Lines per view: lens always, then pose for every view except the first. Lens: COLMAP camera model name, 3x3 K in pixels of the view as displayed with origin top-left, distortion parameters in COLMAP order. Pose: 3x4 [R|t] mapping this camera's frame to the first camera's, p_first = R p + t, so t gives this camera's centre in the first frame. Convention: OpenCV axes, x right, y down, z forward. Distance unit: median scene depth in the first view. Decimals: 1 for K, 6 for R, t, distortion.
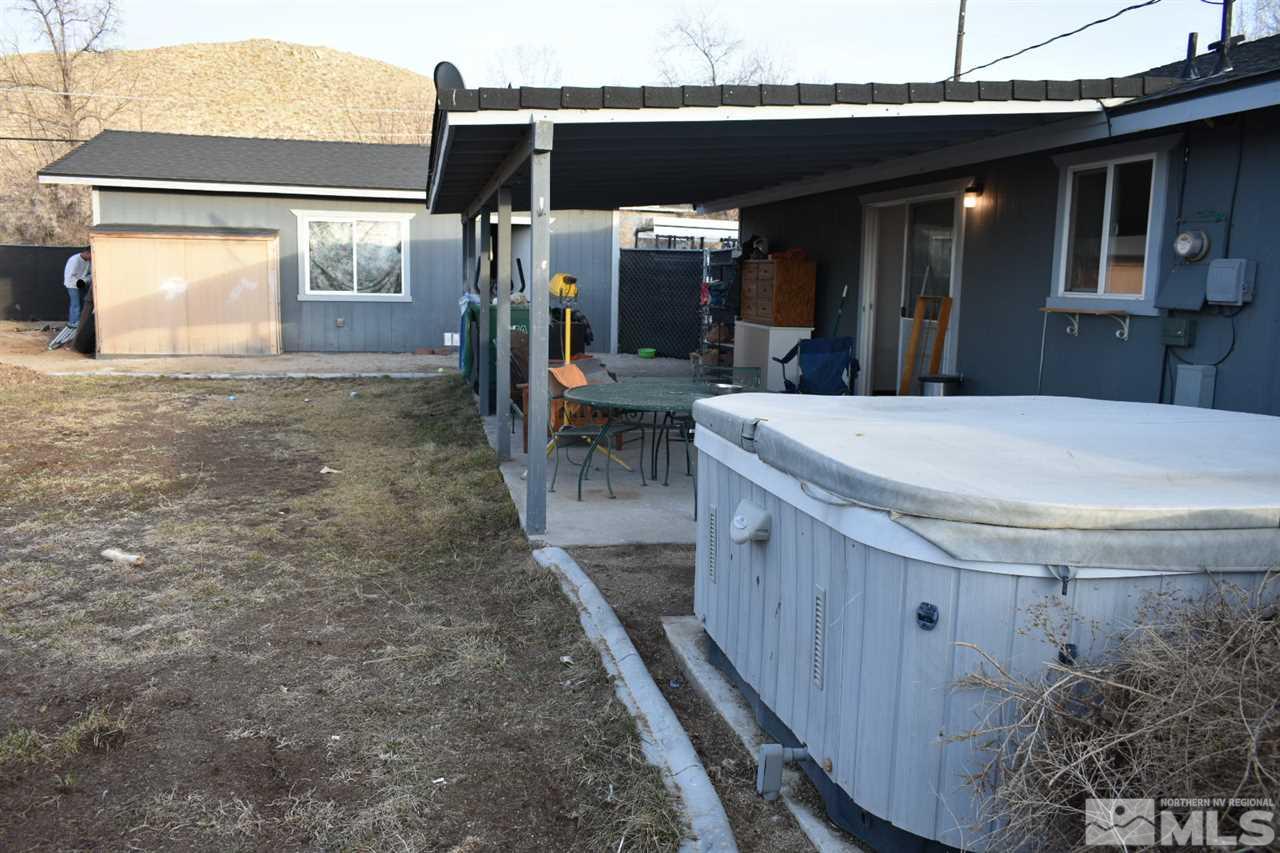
lens RADIAL K [[1018.5, 0, 640.0], [0, 1018.5, 426.5], [0, 0, 1]] dist [-0.010812, -0.002910]
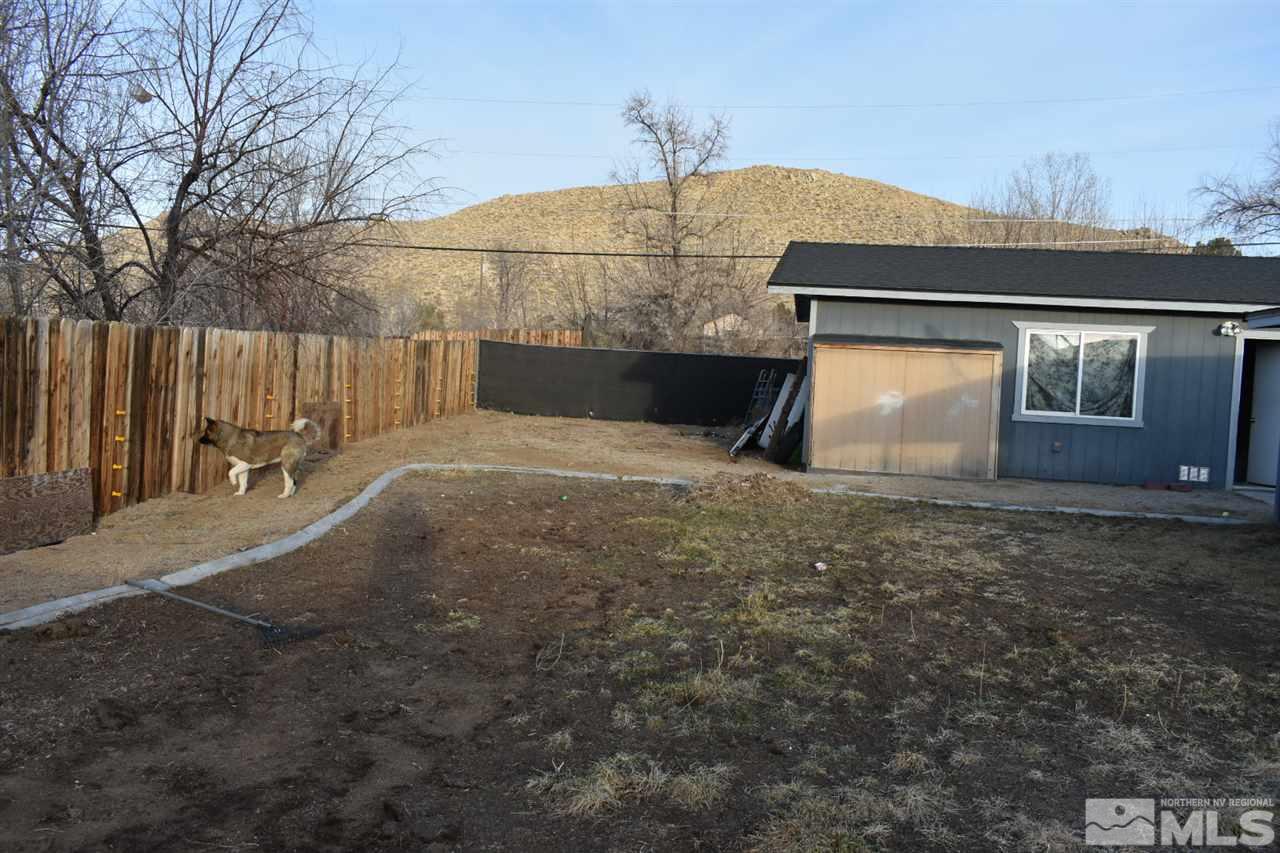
lens RADIAL K [[989.6, 0, 640.0], [0, 989.6, 426.5], [0, 0, 1]] dist [-0.014281, 0.005668]
pose [[0.916955, 0.047063, -0.396206, -0.287067], [-0.087899, 0.992450, -0.085541, -0.014539], [0.389189, 0.113264, 0.914168, 0.071324]]
